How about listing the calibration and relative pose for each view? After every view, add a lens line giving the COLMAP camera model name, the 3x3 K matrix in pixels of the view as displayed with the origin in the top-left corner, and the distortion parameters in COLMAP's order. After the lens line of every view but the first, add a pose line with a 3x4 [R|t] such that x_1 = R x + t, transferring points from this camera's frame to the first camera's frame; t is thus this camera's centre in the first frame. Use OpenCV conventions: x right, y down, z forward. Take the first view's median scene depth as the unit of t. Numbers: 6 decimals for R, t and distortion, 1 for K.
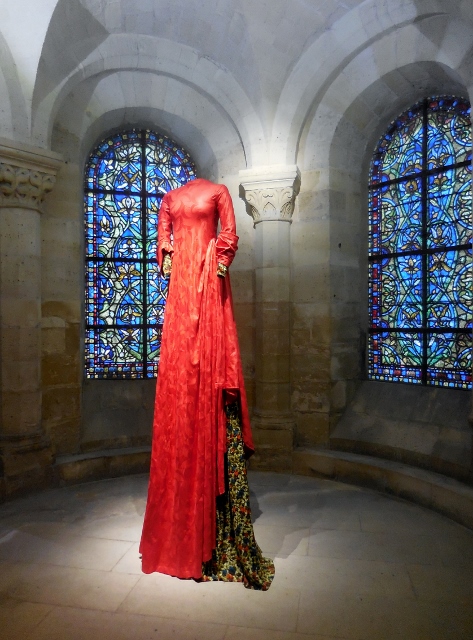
lens RADIAL K [[484.6, 0, 236.5], [0, 484.6, 320.0], [0, 0, 1]] dist [-0.039847, 0.043636]
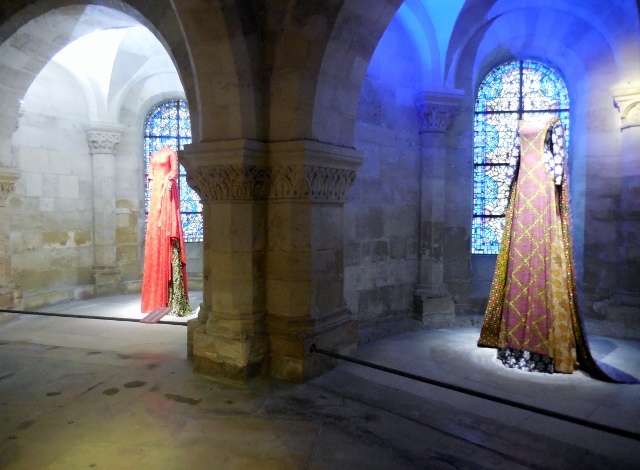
lens RADIAL K [[484.6, 0, 320.0], [0, 484.6, 222.2], [0, 0, 1]] dist [-0.039847, 0.043636]
pose [[0.993759, 0.000264, -0.111550, 0.631742], [0.002168, 0.999763, 0.021680, 0.011868], [0.111529, -0.021786, 0.993522, -0.844140]]
